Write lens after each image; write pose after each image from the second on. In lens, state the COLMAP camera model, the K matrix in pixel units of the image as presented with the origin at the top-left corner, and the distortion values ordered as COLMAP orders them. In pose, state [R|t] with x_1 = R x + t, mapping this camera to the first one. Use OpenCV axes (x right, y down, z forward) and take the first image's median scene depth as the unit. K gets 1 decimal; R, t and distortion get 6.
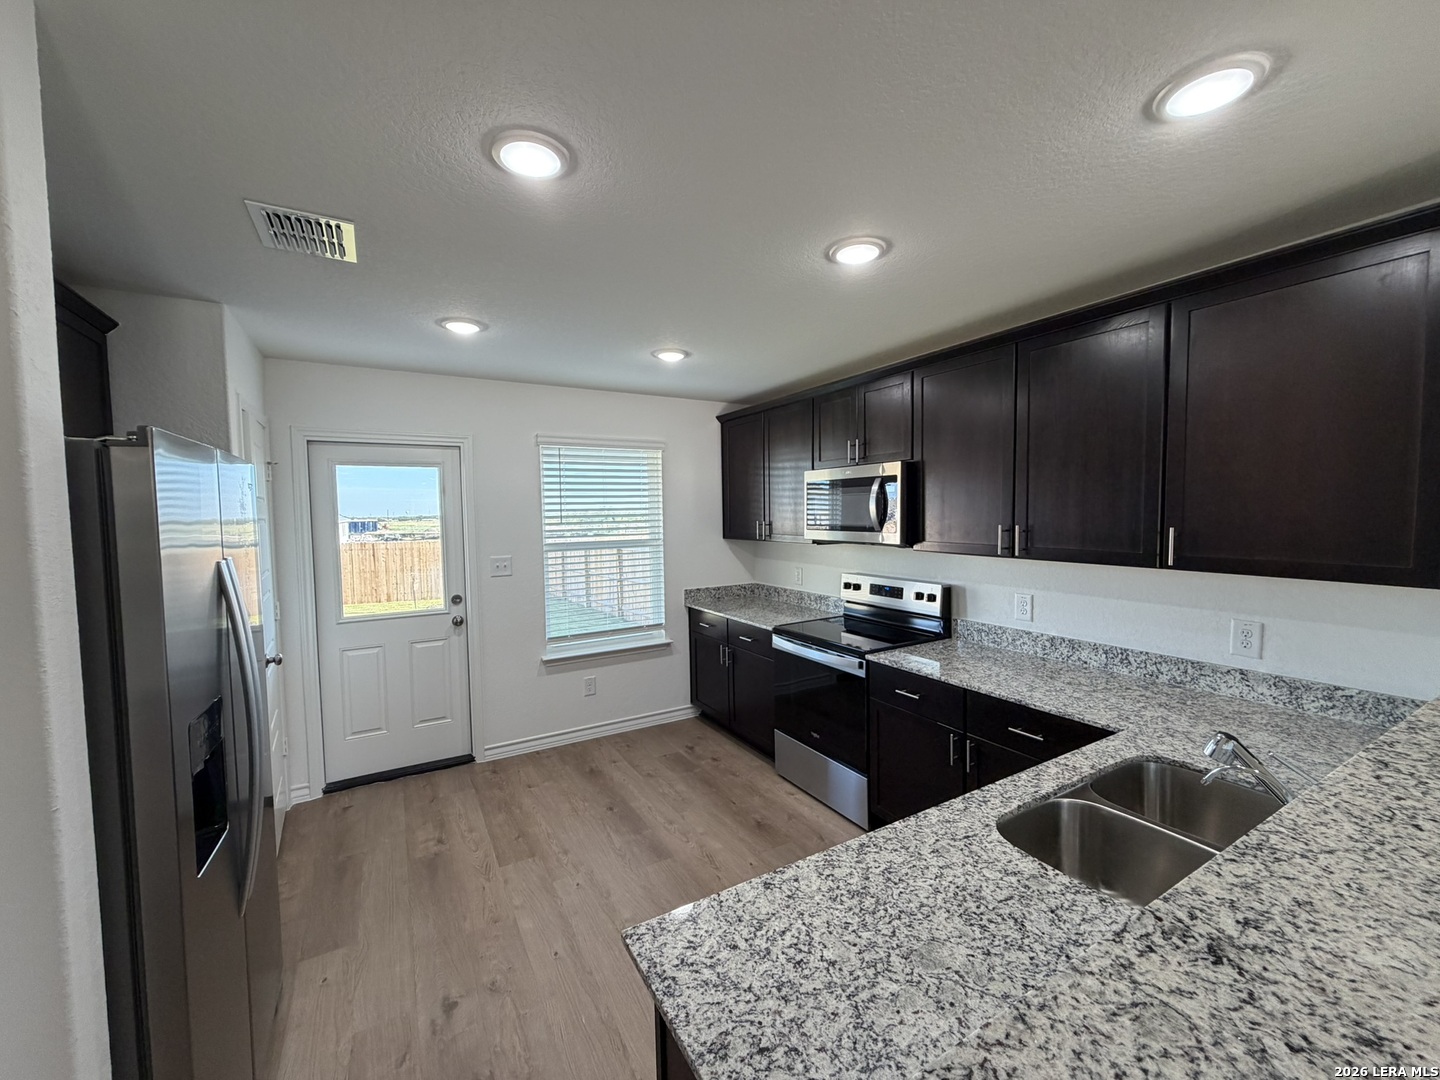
lens RADIAL K [[569.6, 0, 720.0], [0, 569.6, 541.3], [0, 0, 1]] dist [-0.002234, 0.000734]
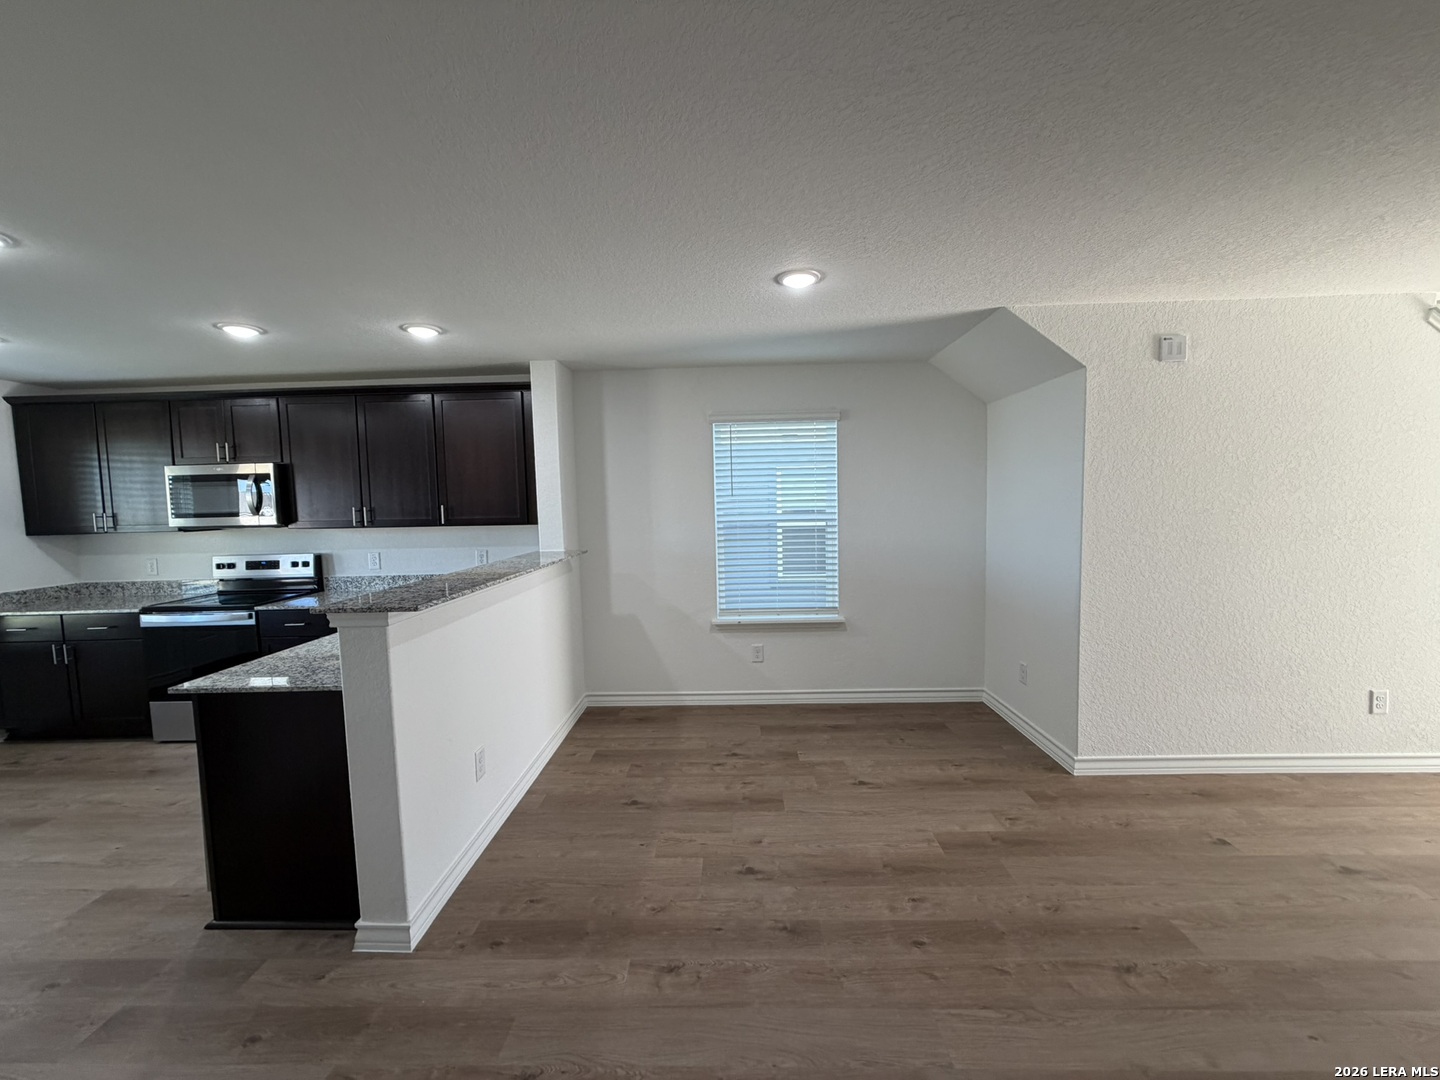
lens RADIAL K [[569.6, 0, 715.9], [0, 569.6, 540.9], [0, 0, 1]] dist [-0.002234, 0.000734]
pose [[0.531153, -0.056469, 0.845392, -0.248205], [0.061805, 0.997701, 0.027812, 0.064113], [-0.845019, 0.037477, 0.533421, -0.543216]]
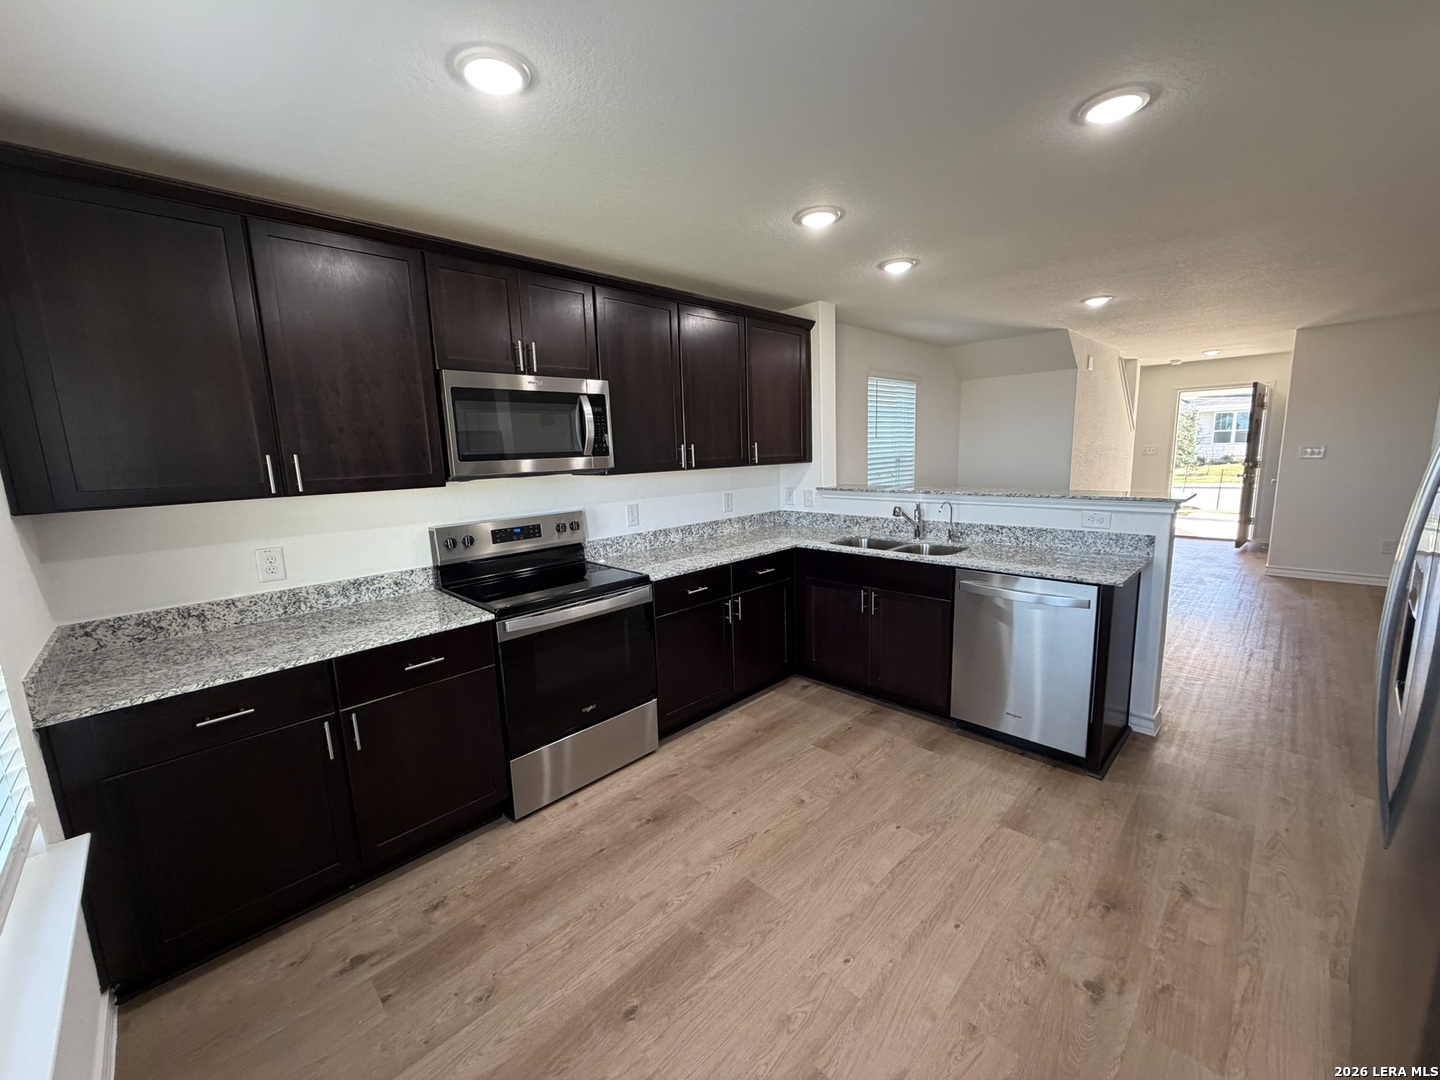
lens RADIAL K [[569.6, 0, 715.7], [0, 569.6, 541.2], [0, 0, 1]] dist [-0.002234, 0.000734]
pose [[-0.243482, -0.133076, 0.960733, -0.614104], [0.090590, 0.983092, 0.159132, -0.008915], [-0.965666, 0.125778, -0.227310, 0.957465]]
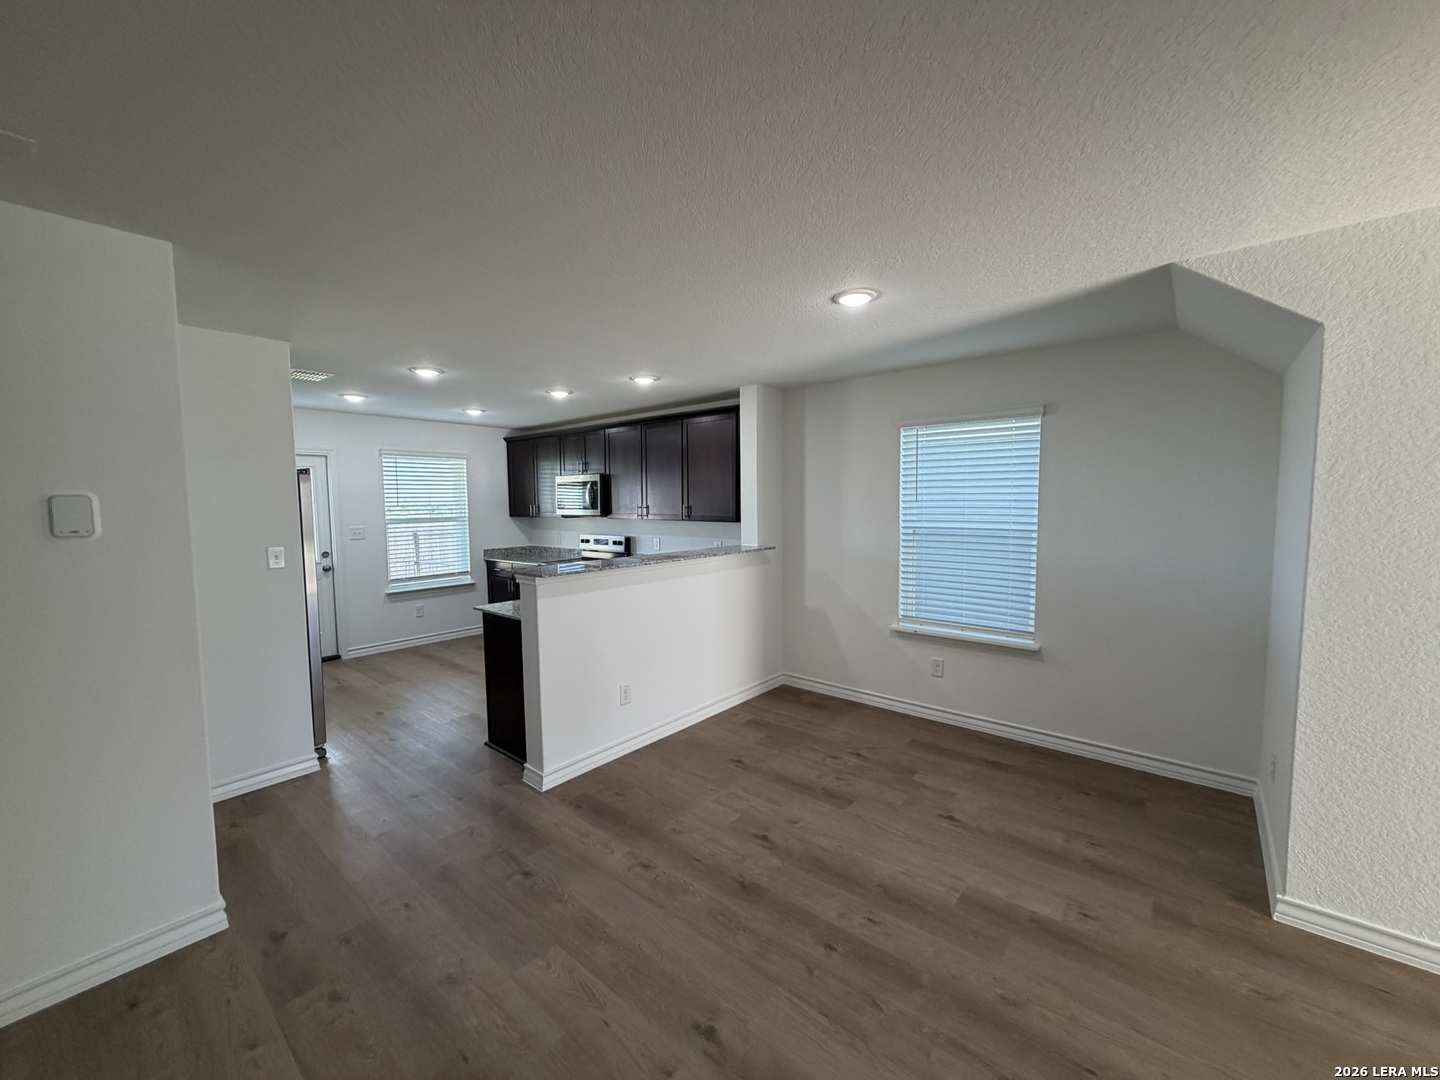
lens RADIAL K [[569.6, 0, 717.0], [0, 569.6, 540.9], [0, 0, 1]] dist [-0.002234, 0.000734]
pose [[0.943660, -0.017453, 0.330456, 0.035622], [0.012849, 0.999788, 0.016111, 0.061911], [-0.330667, -0.010957, 0.943684, -0.931580]]
